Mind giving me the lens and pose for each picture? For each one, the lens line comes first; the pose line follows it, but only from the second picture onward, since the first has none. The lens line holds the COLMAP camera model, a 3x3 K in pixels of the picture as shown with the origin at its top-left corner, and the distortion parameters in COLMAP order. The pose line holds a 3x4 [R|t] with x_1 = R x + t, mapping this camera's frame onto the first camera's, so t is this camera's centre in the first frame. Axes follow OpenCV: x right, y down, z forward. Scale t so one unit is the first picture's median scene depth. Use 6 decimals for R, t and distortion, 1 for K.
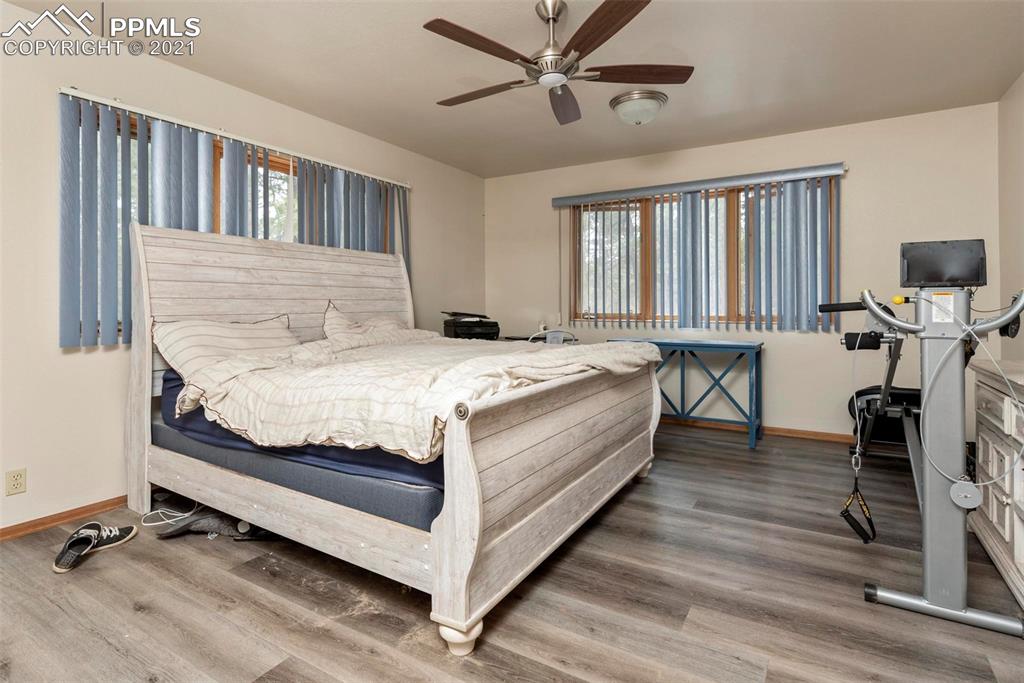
lens RADIAL K [[535.6, 0, 514.8], [0, 535.6, 306.4], [0, 0, 1]] dist [-0.001043, -0.000145]
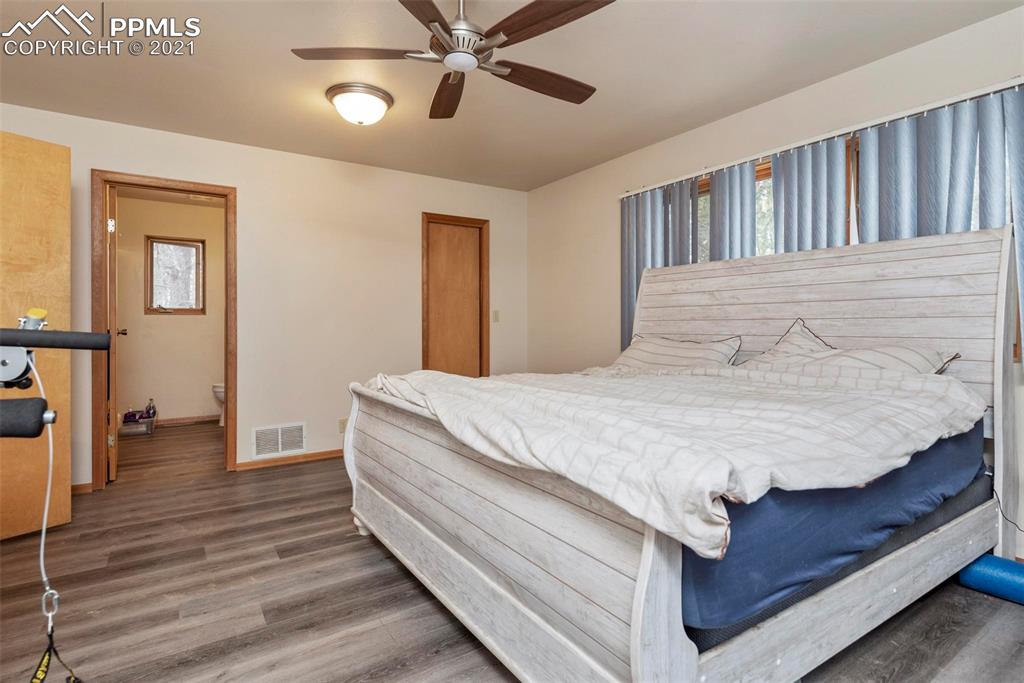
lens RADIAL K [[527.5, 0, 506.2], [0, 527.5, 325.4], [0, 0, 1]] dist [-0.002150, -0.000406]
pose [[-0.460480, 0.002017, -0.887668, 0.605339], [-0.000145, 0.999997, 0.002347, -0.005787], [0.887670, 0.001209, -0.460478, 1.120467]]
